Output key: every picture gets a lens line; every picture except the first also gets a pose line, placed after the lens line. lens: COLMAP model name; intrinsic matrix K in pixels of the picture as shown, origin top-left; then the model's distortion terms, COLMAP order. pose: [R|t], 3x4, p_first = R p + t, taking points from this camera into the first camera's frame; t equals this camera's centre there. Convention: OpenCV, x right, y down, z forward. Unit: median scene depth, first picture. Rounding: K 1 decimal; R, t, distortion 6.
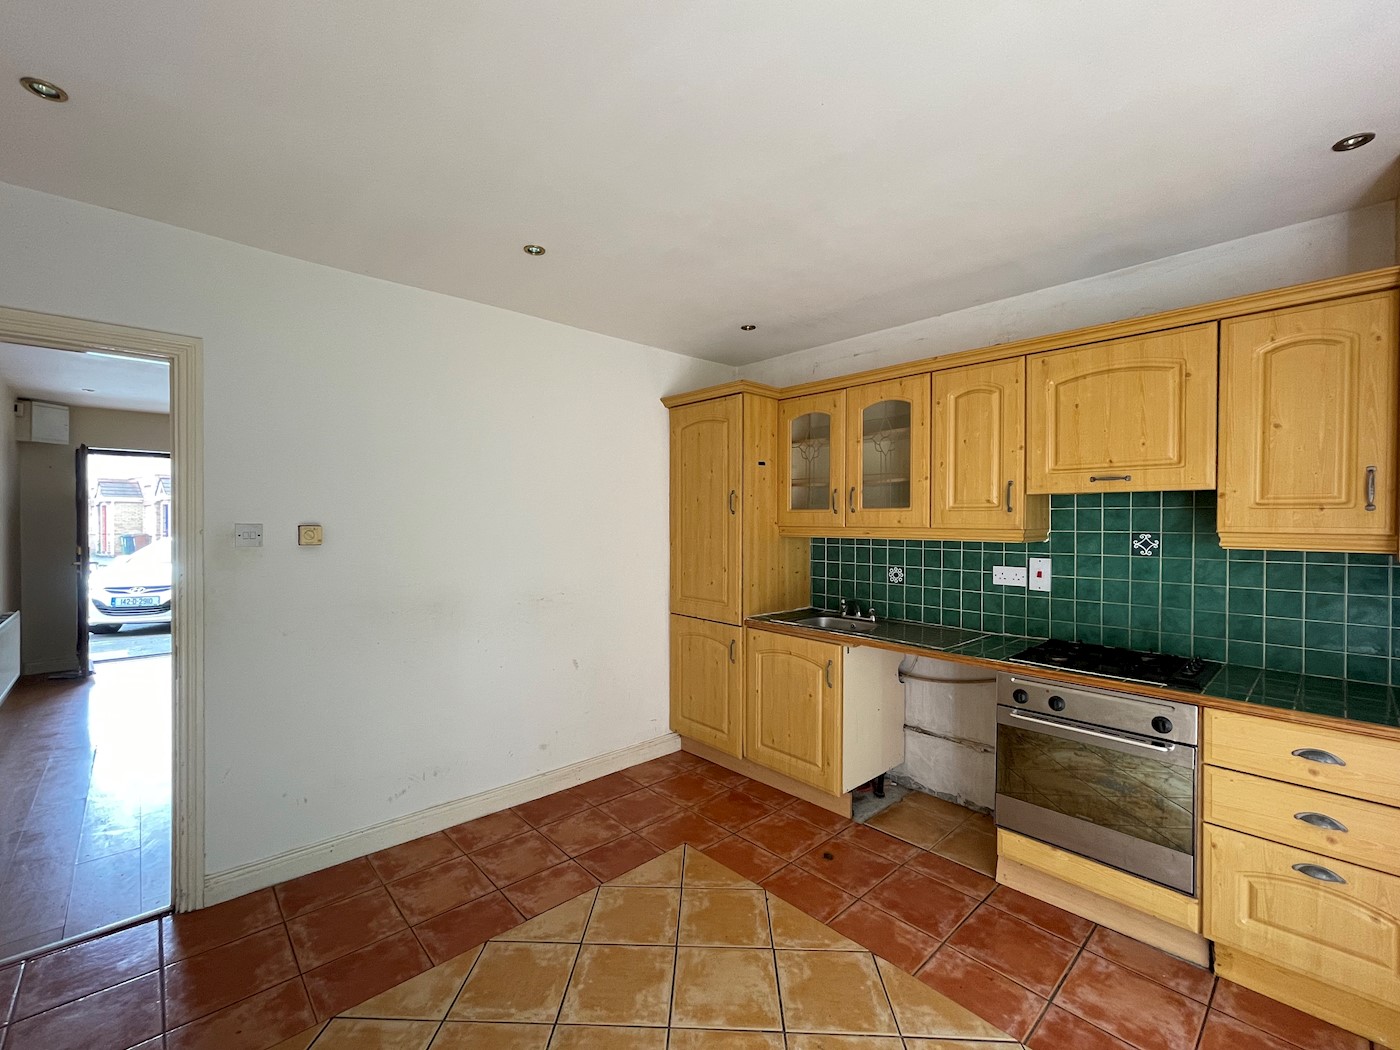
lens RADIAL K [[598.2, 0, 694.9], [0, 598.2, 523.0], [0, 0, 1]] dist [0.002240, 0.000276]
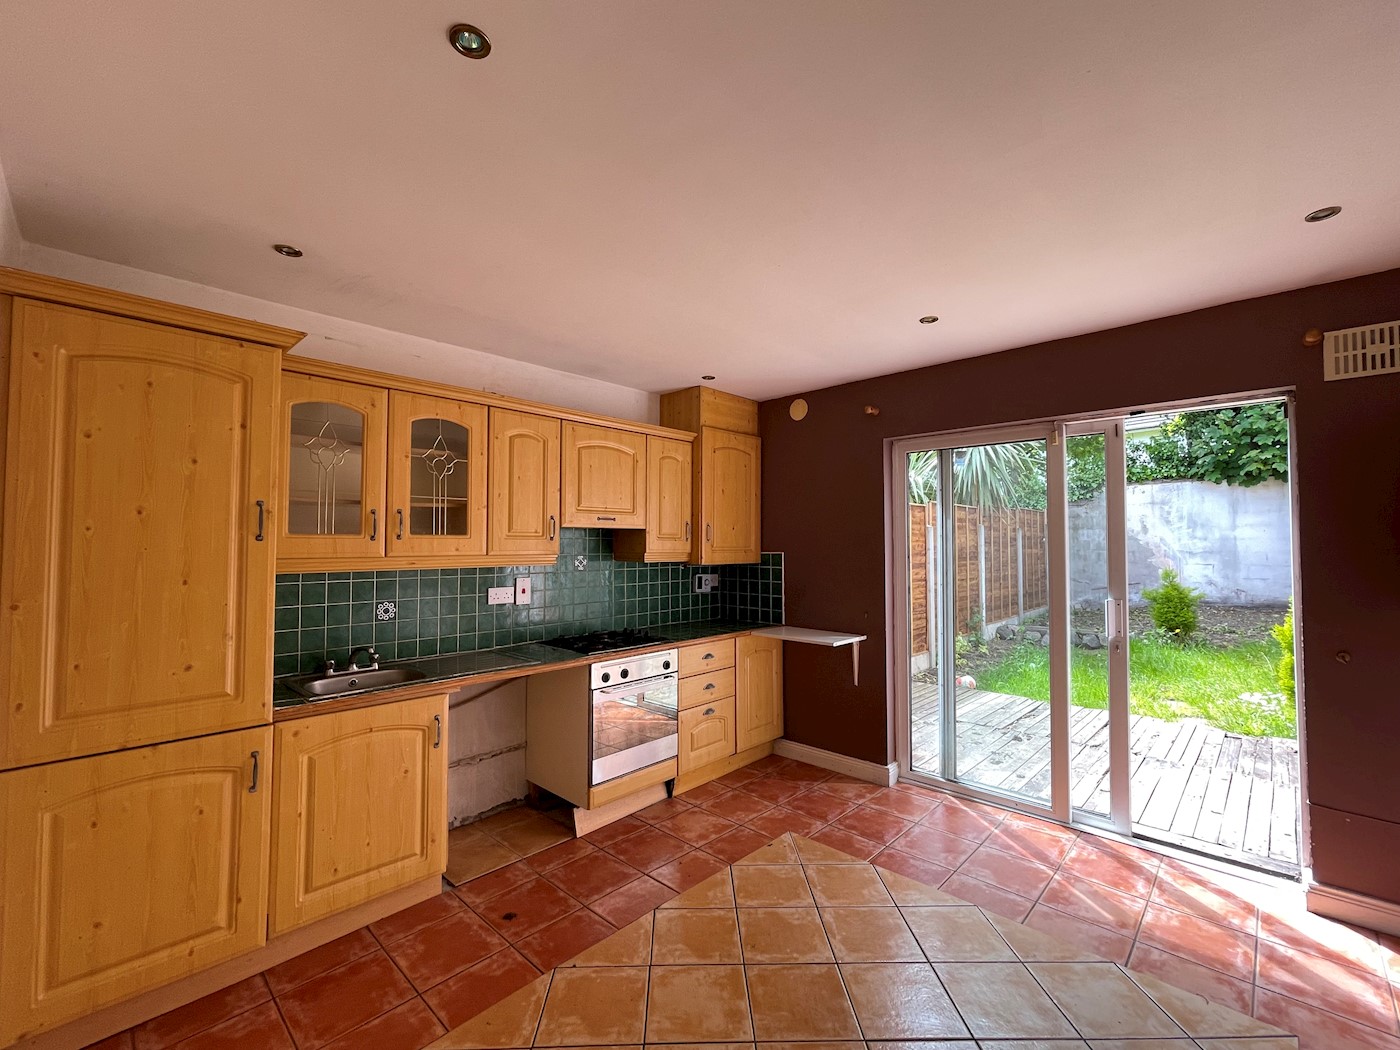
lens RADIAL K [[598.2, 0, 694.9], [0, 598.2, 523.0], [0, 0, 1]] dist [0.002240, 0.000276]
pose [[-0.049745, 0.034430, 0.998168, -0.705590], [0.010837, 0.999365, -0.033931, -0.008806], [-0.998703, 0.009129, -0.050086, 0.739572]]
